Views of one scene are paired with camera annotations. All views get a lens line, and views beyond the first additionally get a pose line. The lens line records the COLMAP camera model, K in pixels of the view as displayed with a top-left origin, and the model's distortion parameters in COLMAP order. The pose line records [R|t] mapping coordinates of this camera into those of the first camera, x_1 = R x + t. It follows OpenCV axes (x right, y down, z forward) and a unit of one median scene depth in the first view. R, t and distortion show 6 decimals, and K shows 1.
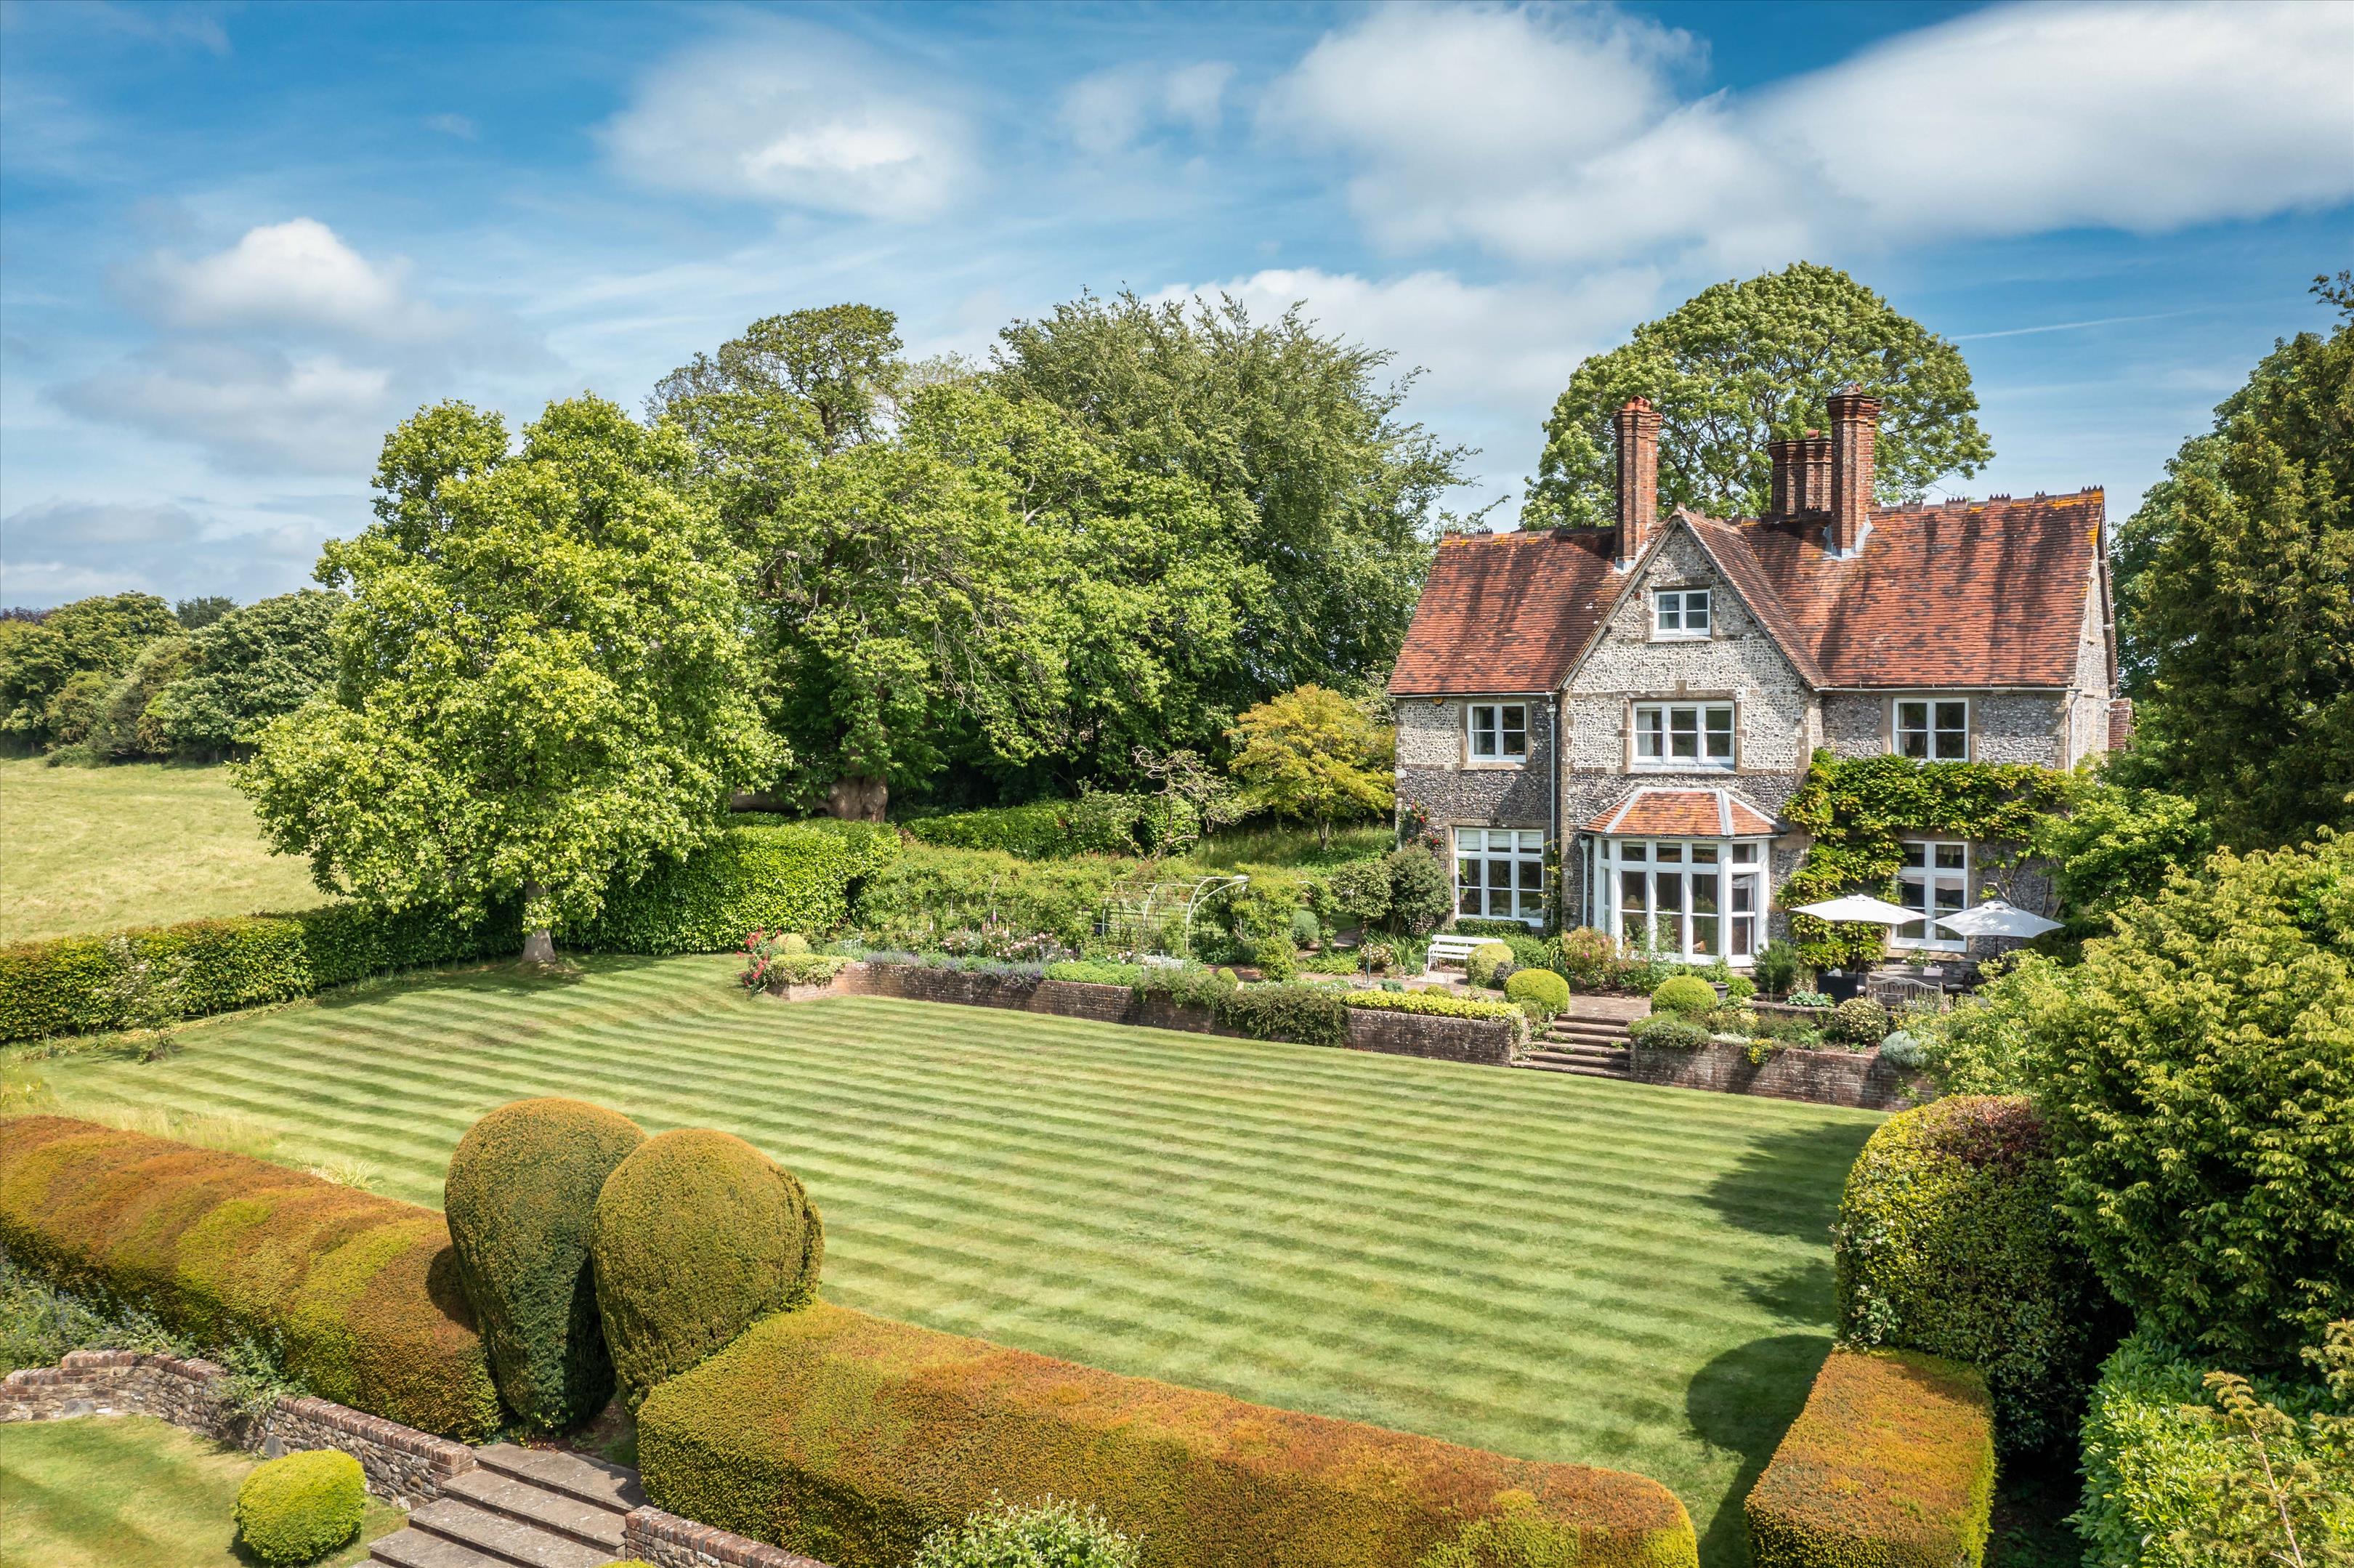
lens RADIAL K [[1863.7, 0, 1170.4], [0, 1863.7, 767.0], [0, 0, 1]] dist [-0.013004, 0.003147]
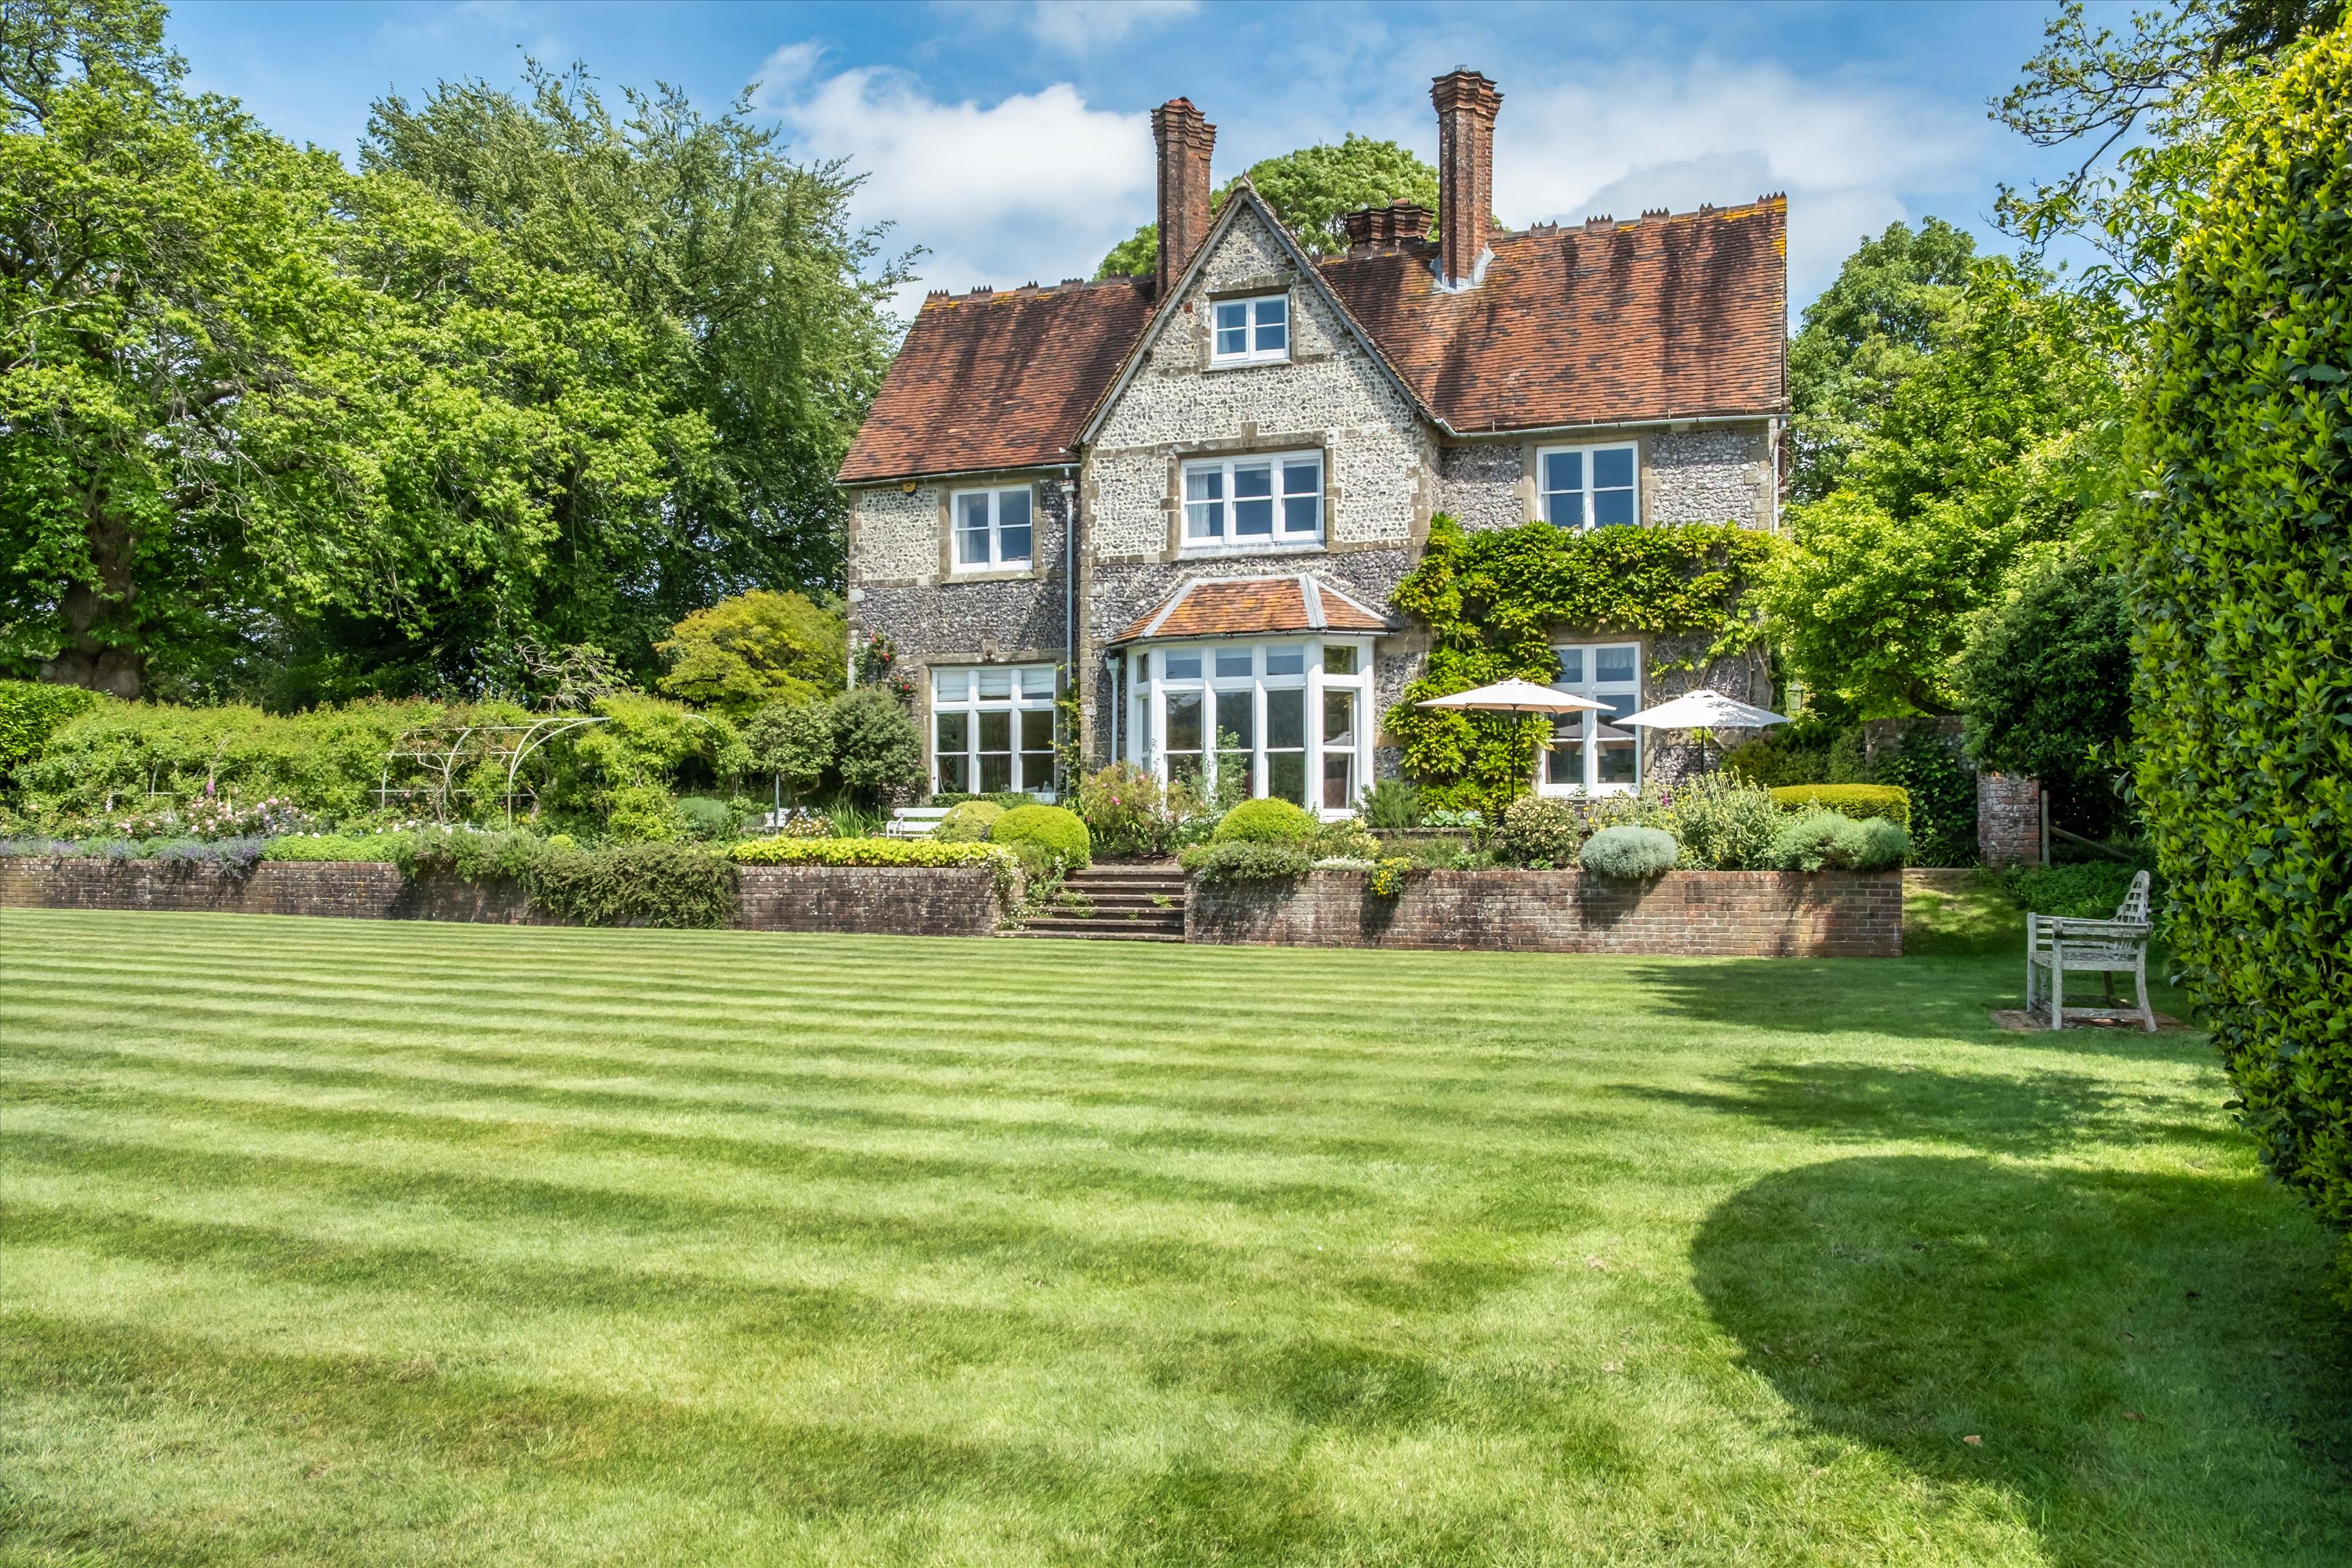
lens RADIAL K [[1829.4, 0, 1176.0], [0, 1829.4, 784.0], [0, 0, 1]] dist [-0.053419, -0.001085]
pose [[0.969111, 0.013082, 0.246277, 0.079984], [0.001575, 0.998243, -0.059226, 0.127084], [-0.246619, 0.057785, 0.967388, 0.348067]]
